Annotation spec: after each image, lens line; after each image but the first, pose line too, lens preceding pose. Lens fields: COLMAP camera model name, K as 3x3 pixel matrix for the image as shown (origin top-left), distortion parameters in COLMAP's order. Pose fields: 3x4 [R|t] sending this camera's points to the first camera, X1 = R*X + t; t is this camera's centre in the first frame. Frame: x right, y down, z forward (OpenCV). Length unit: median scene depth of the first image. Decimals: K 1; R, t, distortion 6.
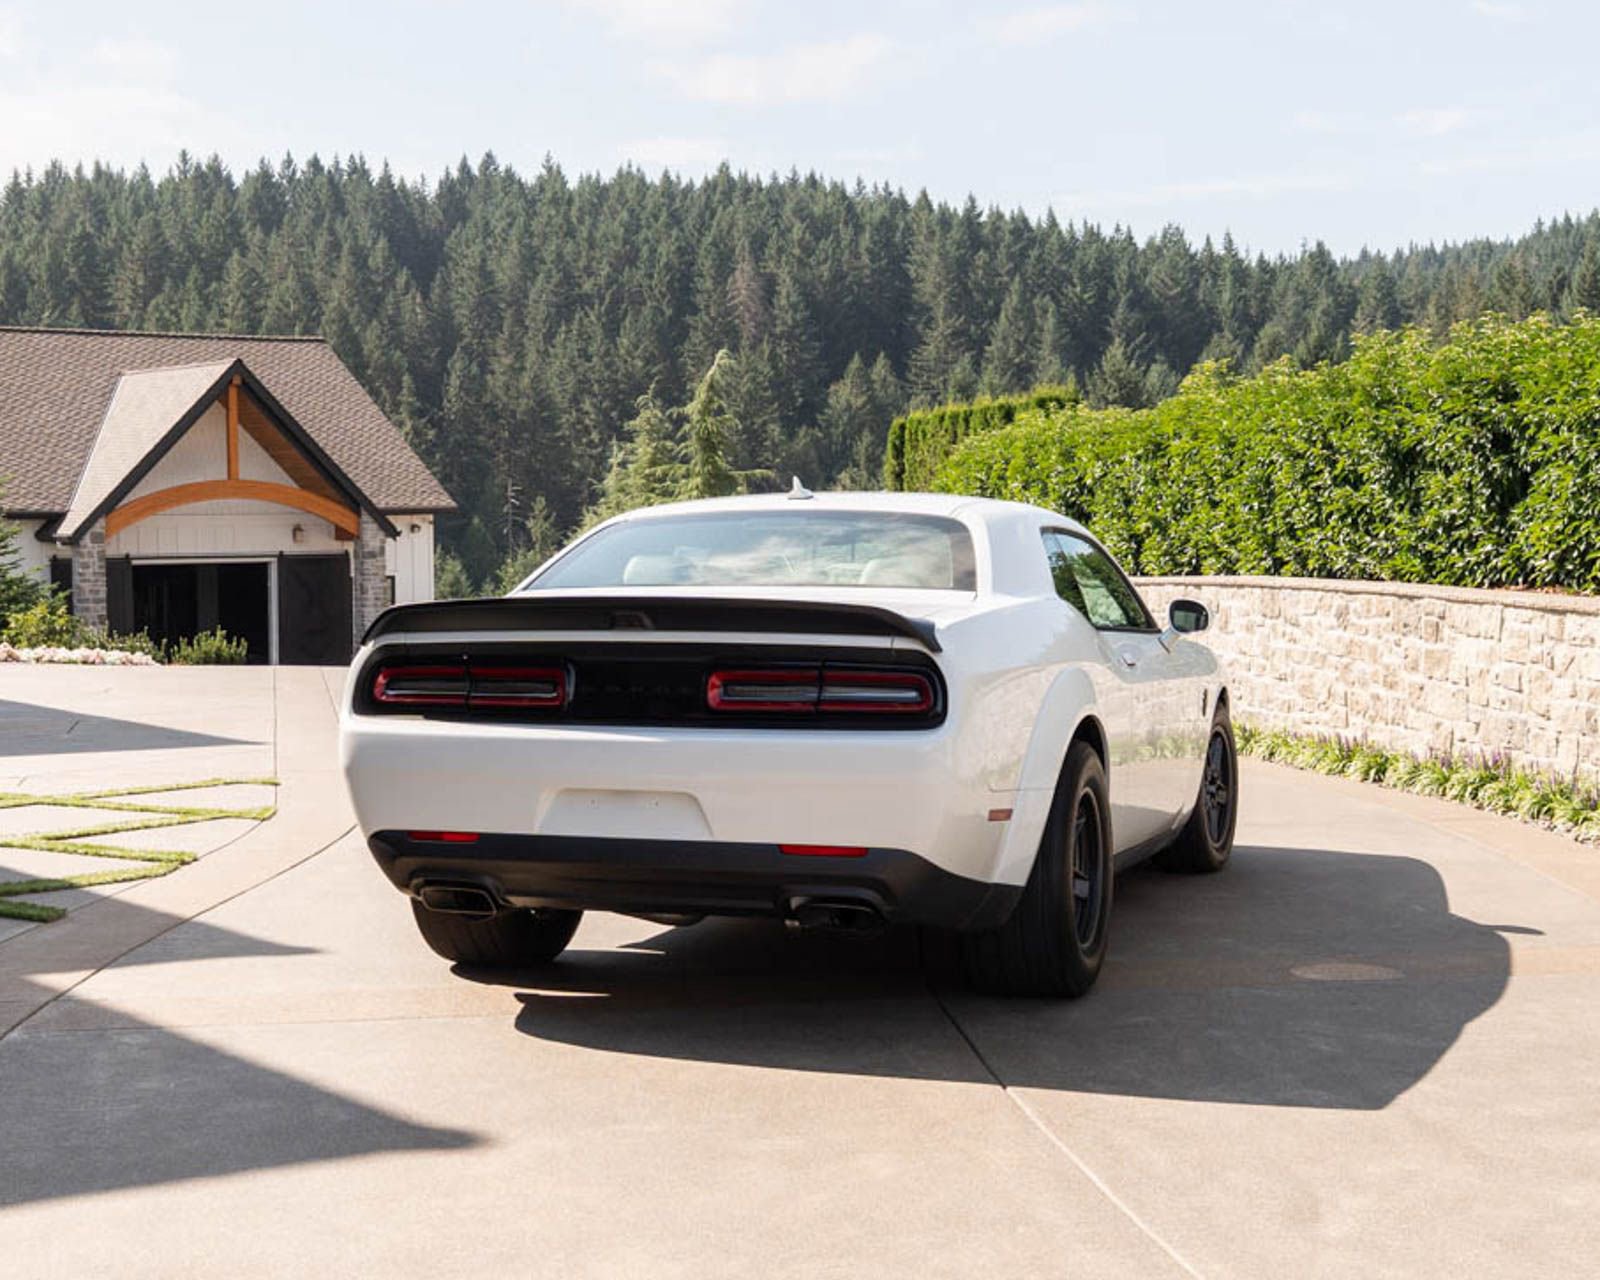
lens RADIAL K [[2420.1, 0, 847.3], [0, 2420.1, 641.2], [0, 0, 1]] dist [-0.014534, 0.056988]
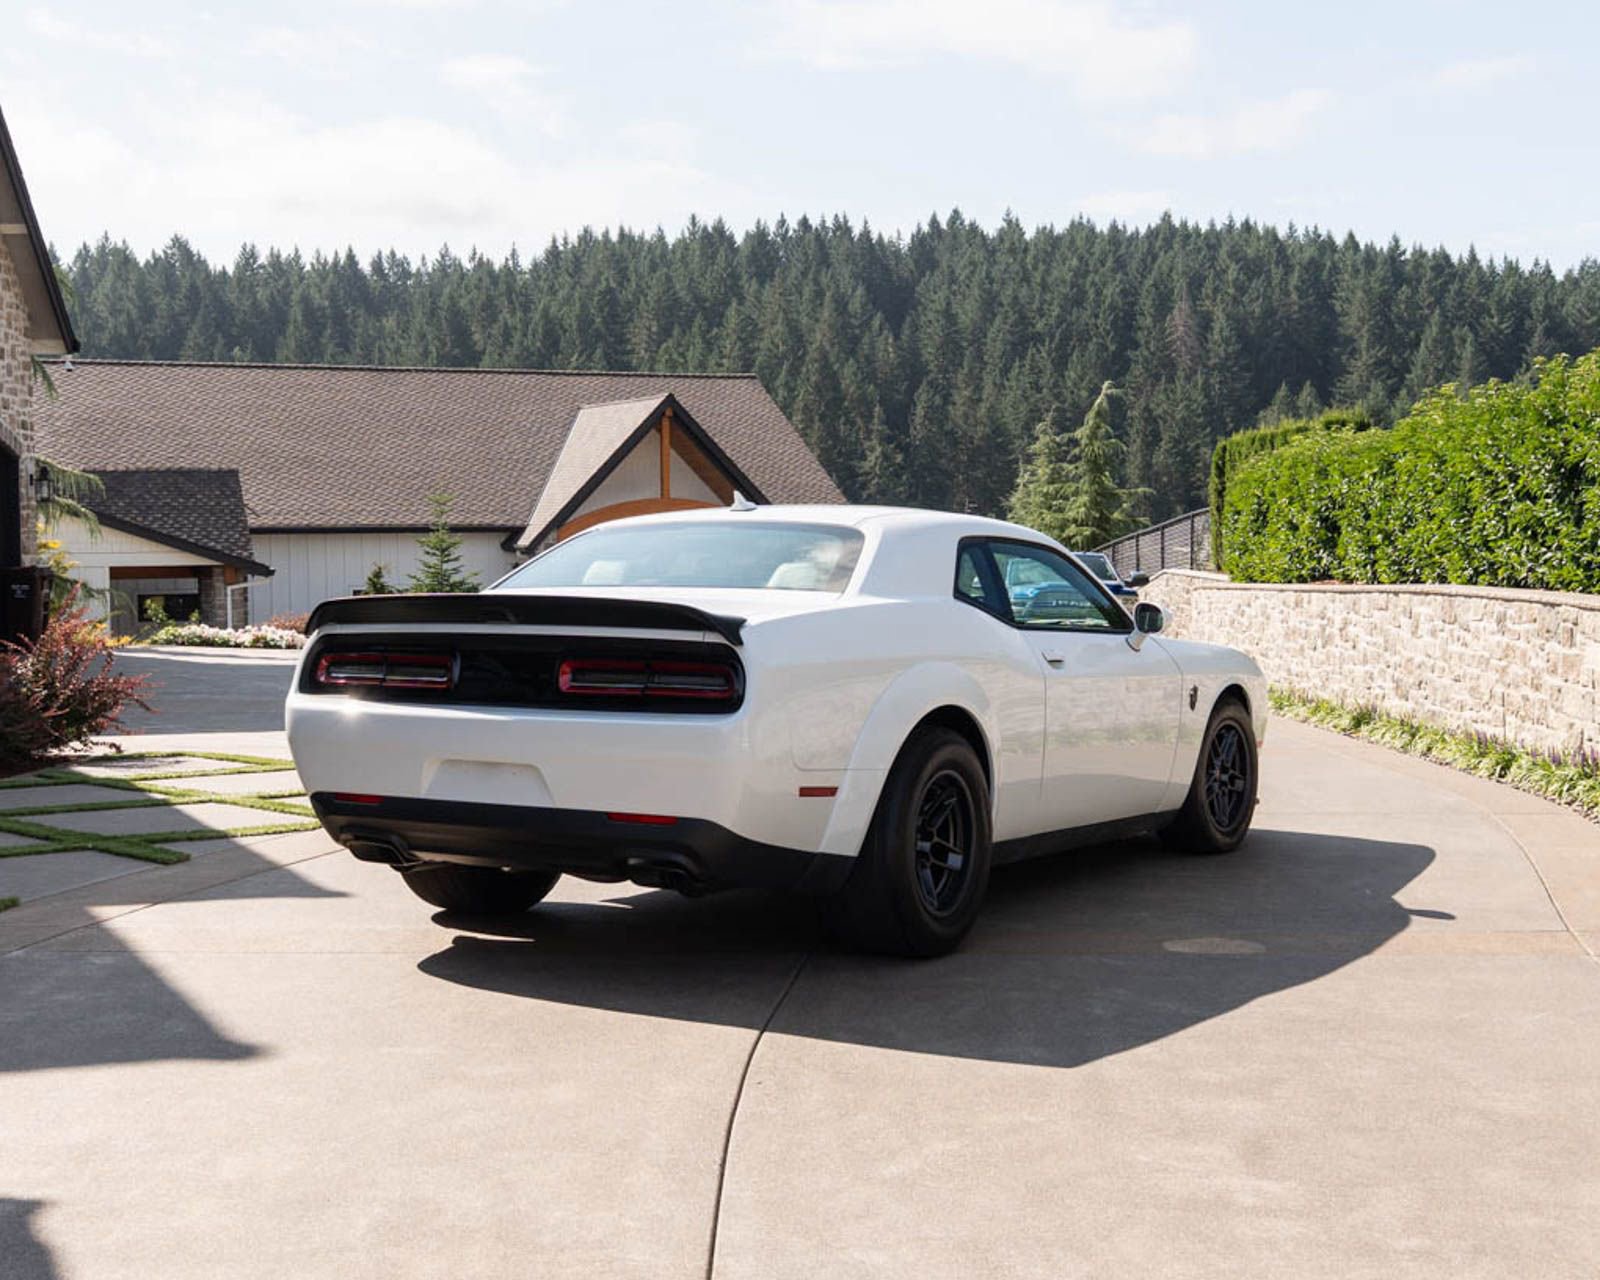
lens RADIAL K [[2160.6, 0, 853.0], [0, 2160.6, 643.0], [0, 0, 1]] dist [-0.005924, 0.053546]
pose [[0.980222, 0.010735, -0.197610, 0.026429], [-0.010673, 0.999942, 0.001377, 0.000144], [0.197613, 0.000759, 0.980280, 0.002089]]
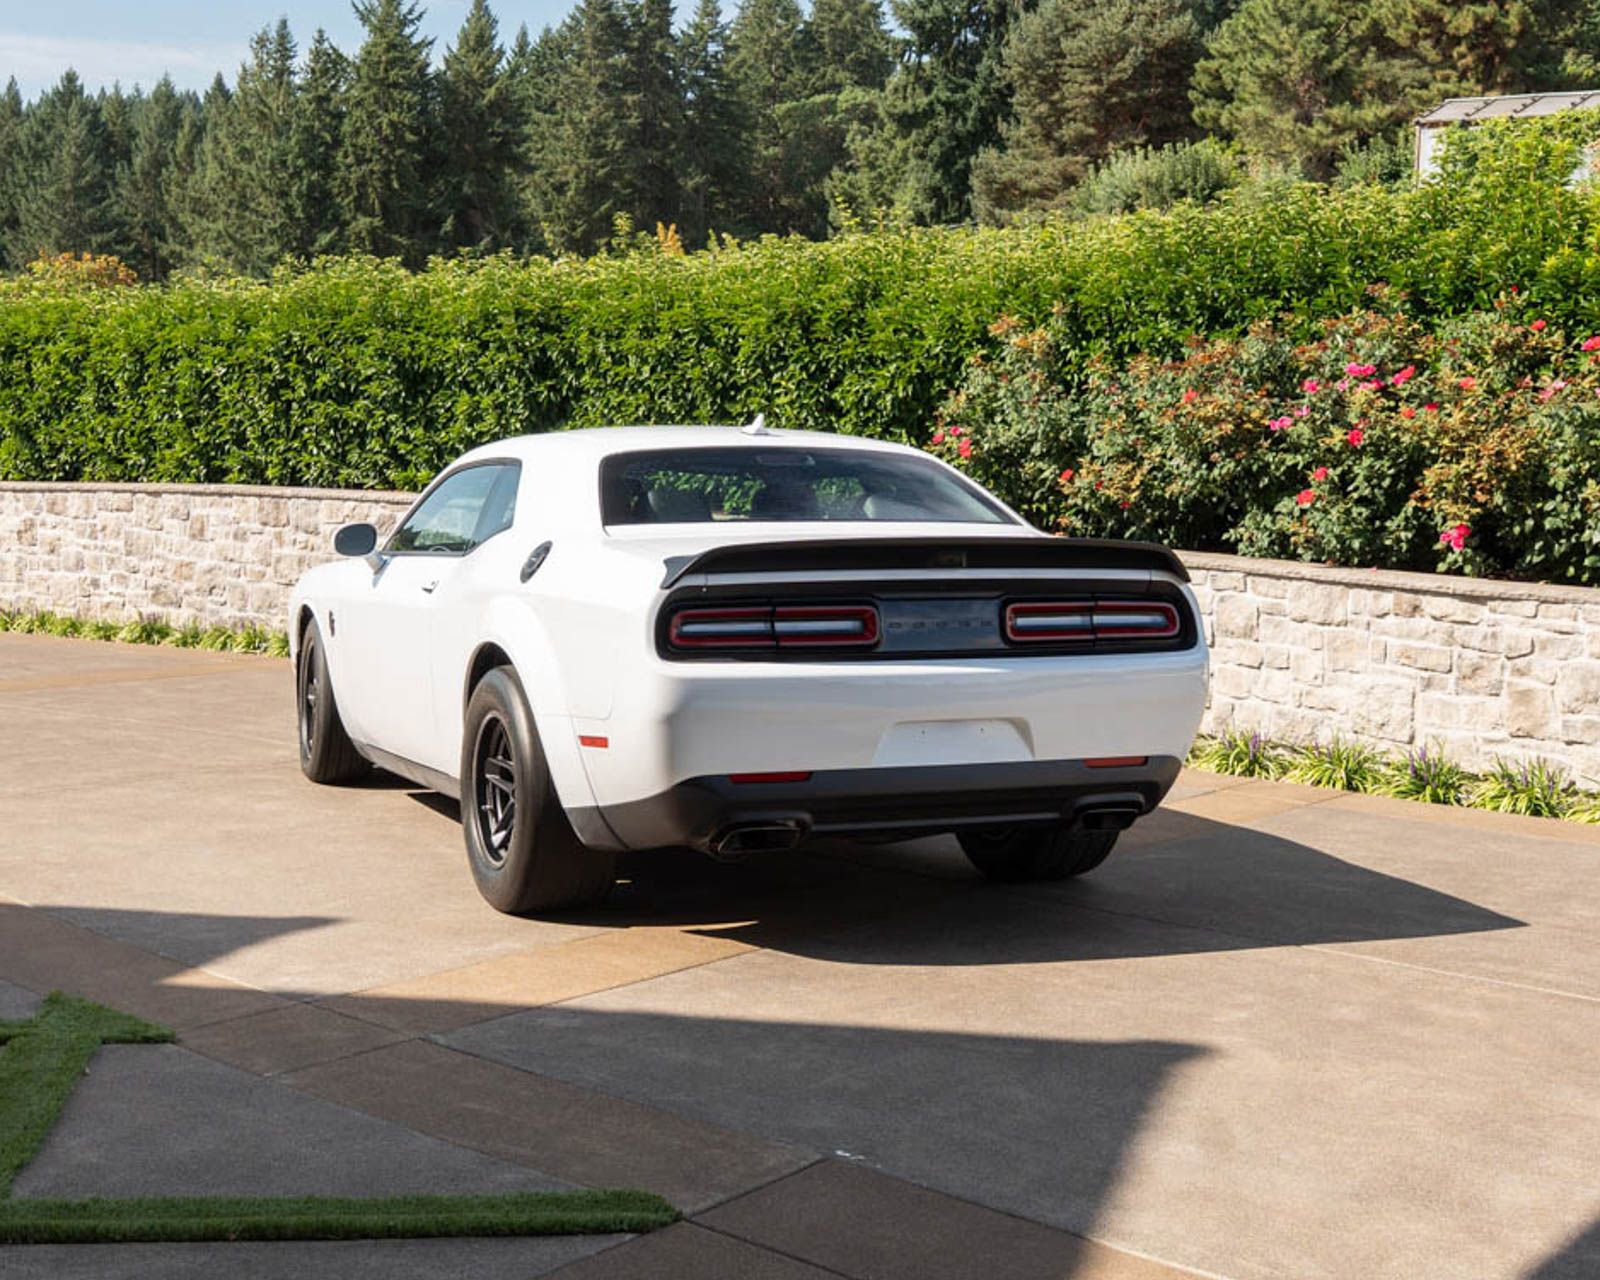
lens RADIAL K [[2319.0, 0, 798.5], [0, 2319.0, 505.8], [0, 0, 1]] dist [-0.013028, 0.088695]
pose [[0.757528, -0.001056, 0.652802, -0.075698], [0.007600, 0.999945, -0.007201, -0.002367], [-0.652759, 0.010416, 0.757494, 0.025686]]
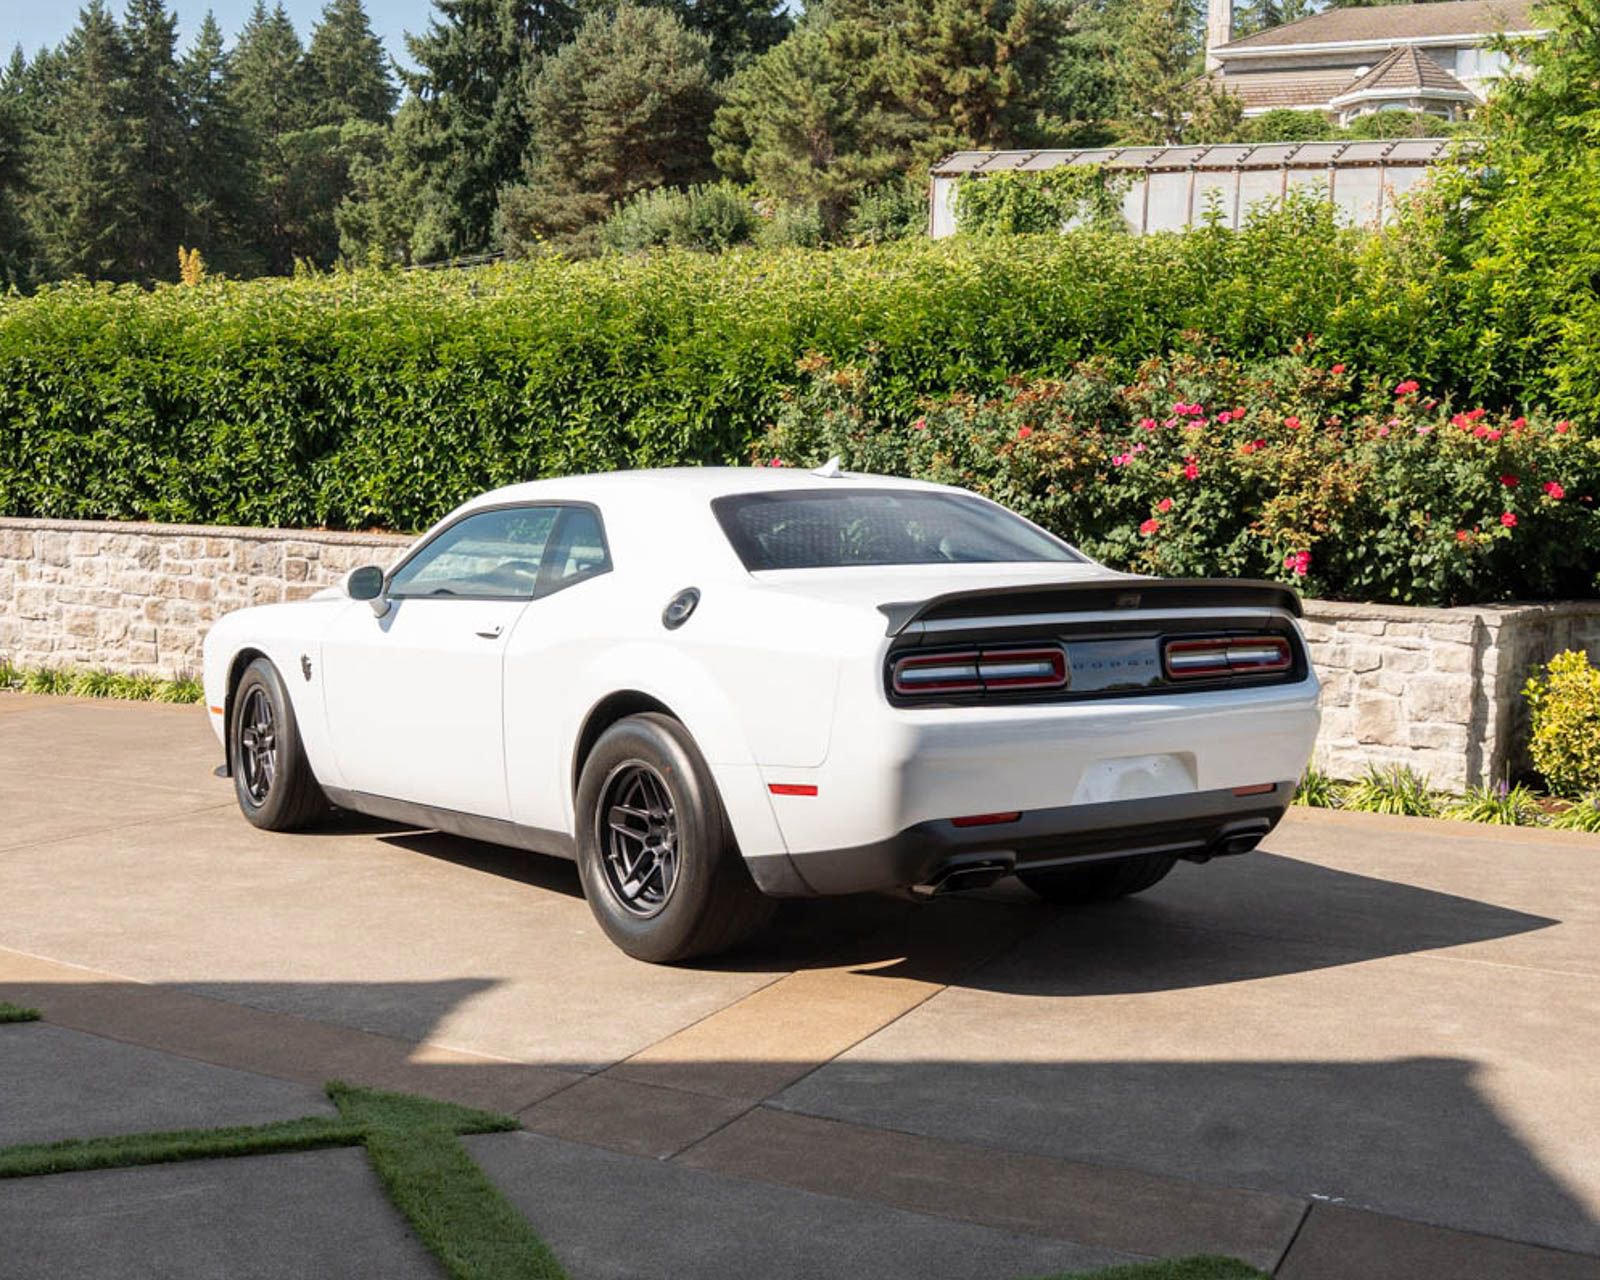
lens RADIAL K [[2176.4, 0, 827.3], [0, 2176.4, 541.1], [0, 0, 1]] dist [-0.007240, 0.045510]
pose [[0.578872, -0.013531, 0.815307, -0.091812], [0.016167, 0.999856, 0.005115, -0.004061], [-0.815258, 0.010220, 0.579007, 0.050669]]
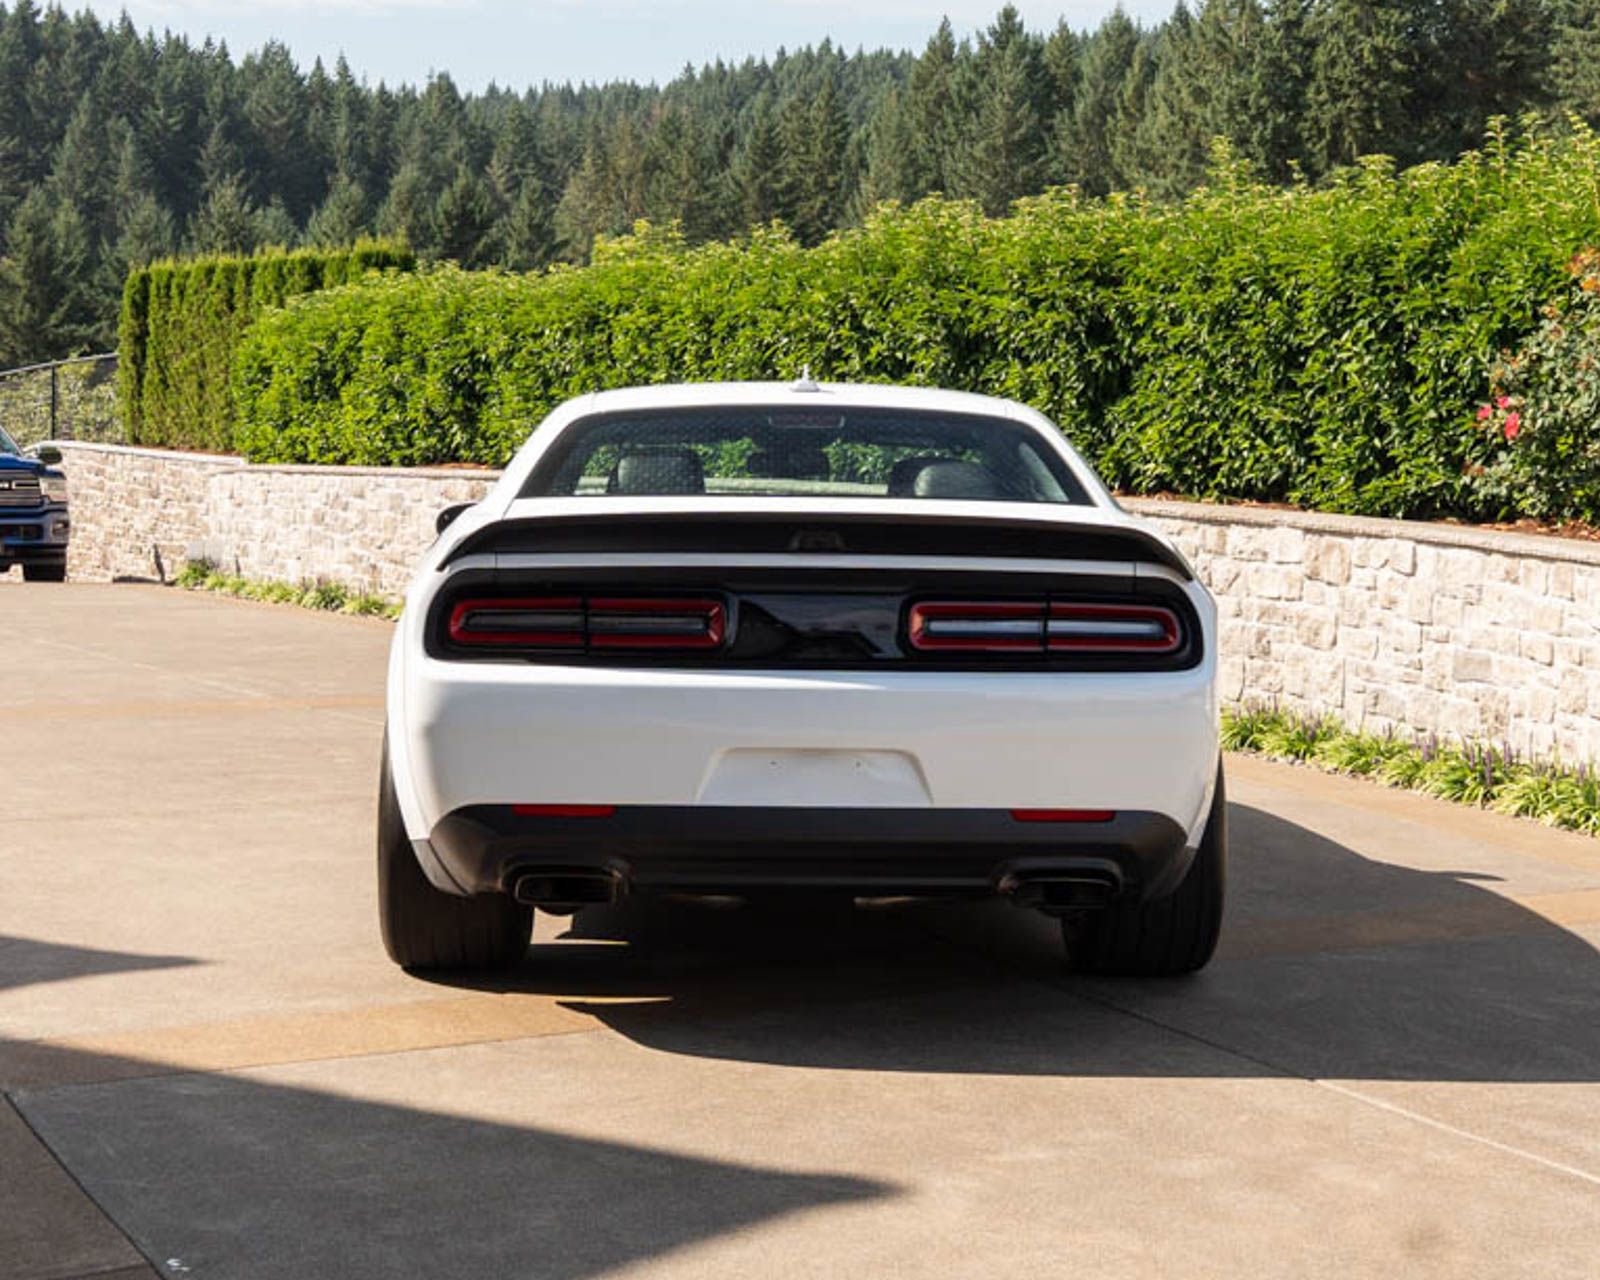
lens RADIAL K [[2849.6, 0, 919.2], [0, 2849.6, 516.6], [0, 0, 1]] dist [-0.019605, 0.146565]
pose [[0.933980, 0.008183, 0.357230, -0.038022], [-0.005284, 0.999945, -0.009091, -0.000789], [-0.357285, 0.006603, 0.933972, 0.007906]]
